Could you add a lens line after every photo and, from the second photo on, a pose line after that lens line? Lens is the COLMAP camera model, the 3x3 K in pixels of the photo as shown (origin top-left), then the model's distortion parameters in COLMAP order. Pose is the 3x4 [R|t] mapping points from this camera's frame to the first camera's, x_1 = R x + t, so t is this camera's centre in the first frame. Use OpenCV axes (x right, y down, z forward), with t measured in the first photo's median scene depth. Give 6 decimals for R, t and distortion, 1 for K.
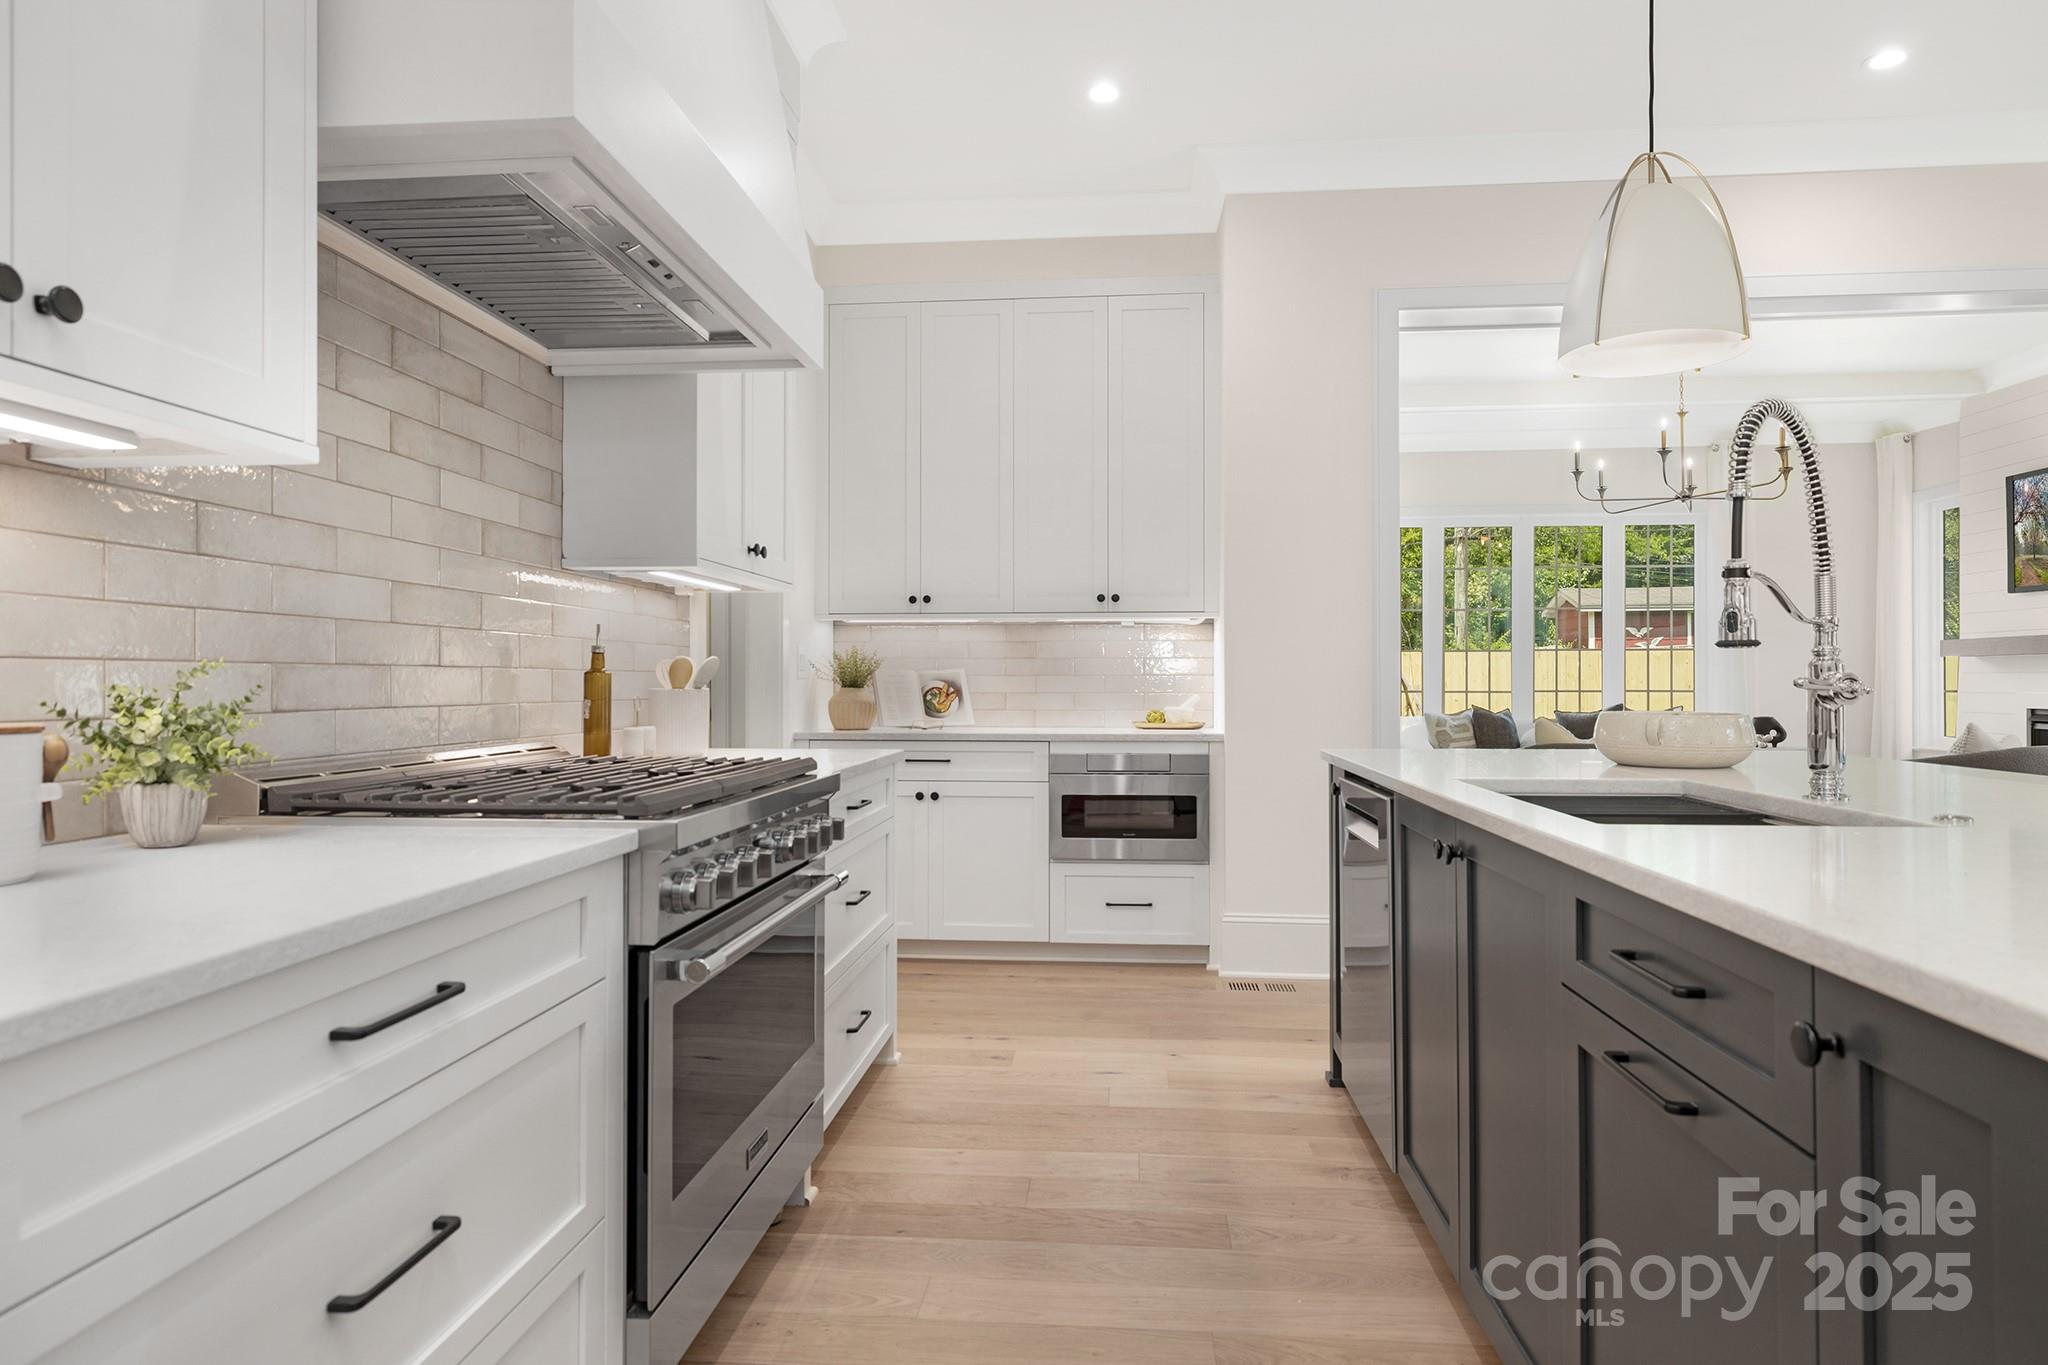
lens RADIAL K [[1234.8, 0, 1025.6], [0, 1234.8, 681.4], [0, 0, 1]] dist [-0.001996, -0.000119]
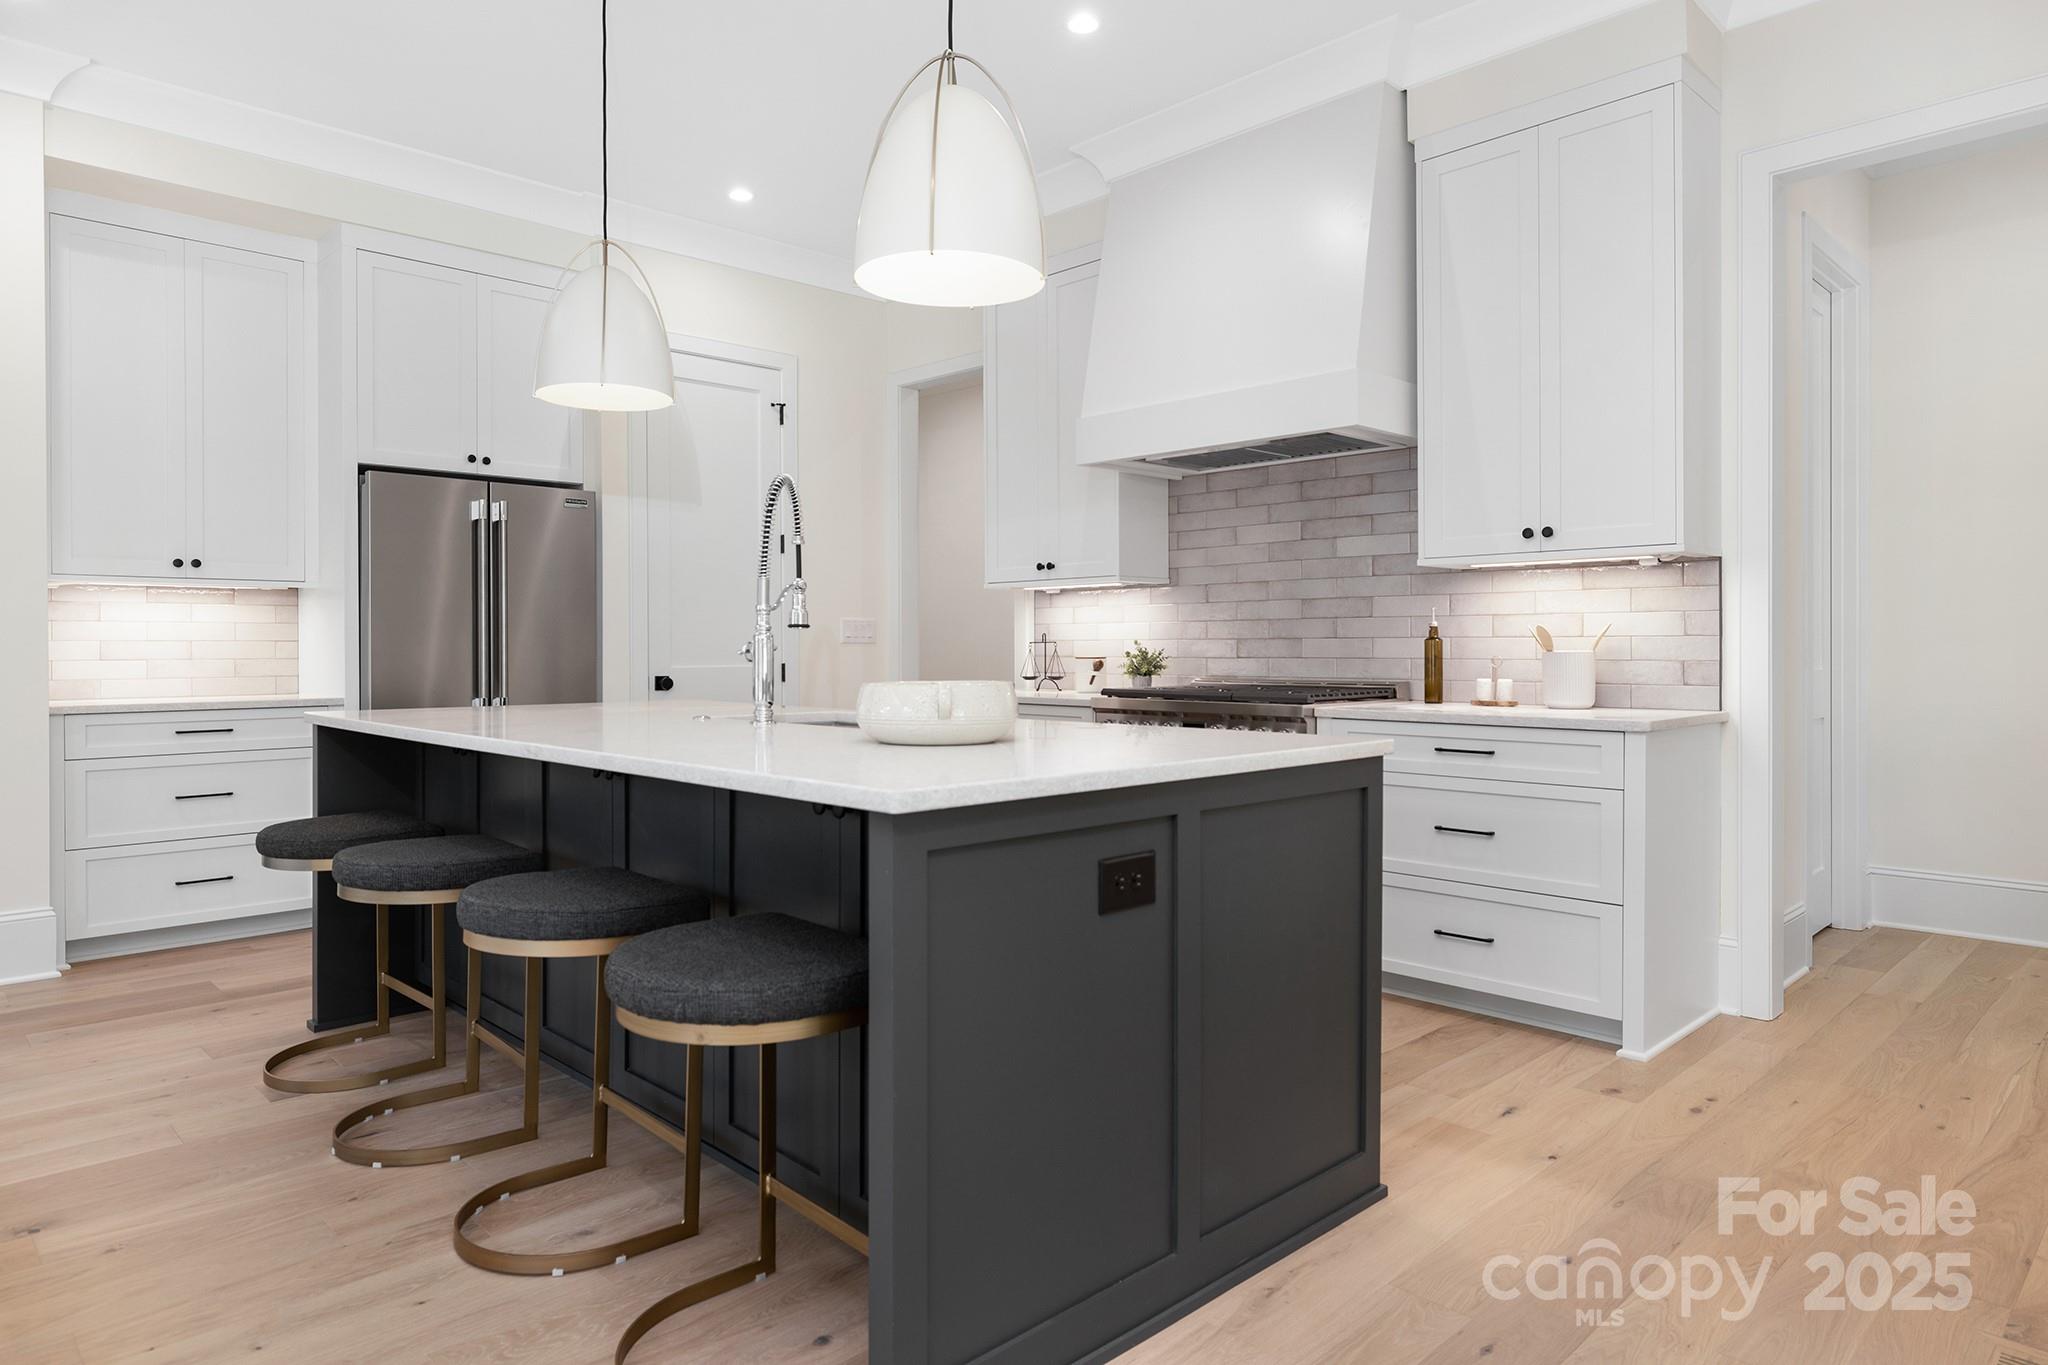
lens RADIAL K [[1234.8, 0, 1026.7], [0, 1234.8, 669.7], [0, 0, 1]] dist [-0.001996, -0.000119]
pose [[-0.665815, 0.008040, -0.746074, 1.309510], [0.001007, 0.999951, 0.009877, 0.018292], [0.746116, 0.005825, -0.665790, 1.914636]]
